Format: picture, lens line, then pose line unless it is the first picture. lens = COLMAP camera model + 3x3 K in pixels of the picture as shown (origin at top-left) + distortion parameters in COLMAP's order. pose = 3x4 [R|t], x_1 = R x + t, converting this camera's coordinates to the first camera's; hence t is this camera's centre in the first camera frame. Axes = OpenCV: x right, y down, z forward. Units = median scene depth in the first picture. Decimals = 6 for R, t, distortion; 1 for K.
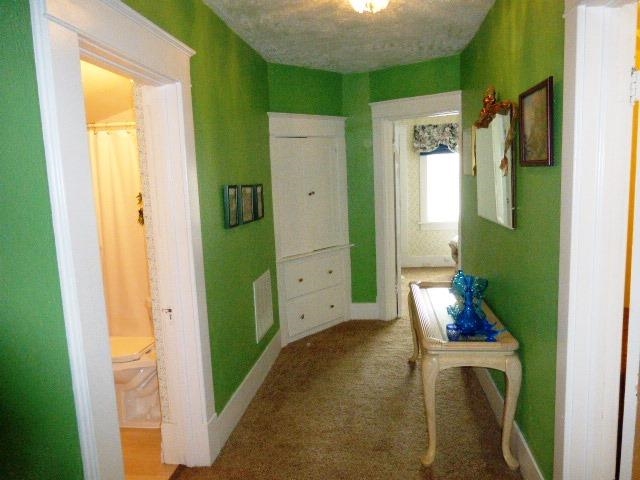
lens RADIAL K [[471.2, 0, 320.0], [0, 471.2, 240.0], [0, 0, 1]] dist [0.000789, 0.000274]
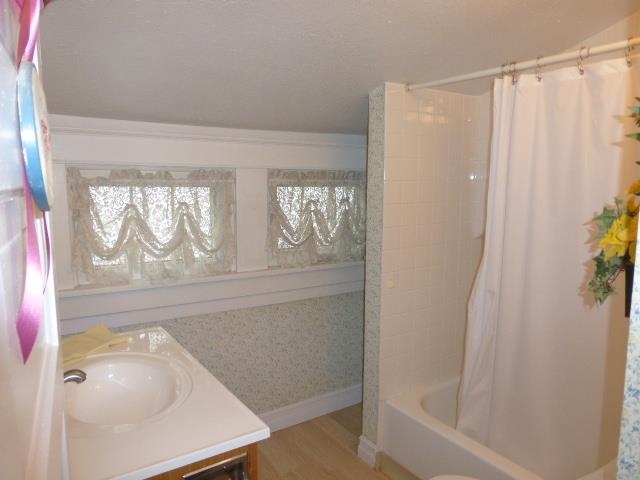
lens RADIAL K [[471.2, 0, 320.0], [0, 471.2, 240.0], [0, 0, 1]] dist [0.000789, 0.000274]
pose [[0.664453, 0.137540, -0.734565, -0.209569], [-0.131771, 0.989081, 0.066002, -0.057110], [0.735622, 0.052939, 0.675321, 0.493388]]
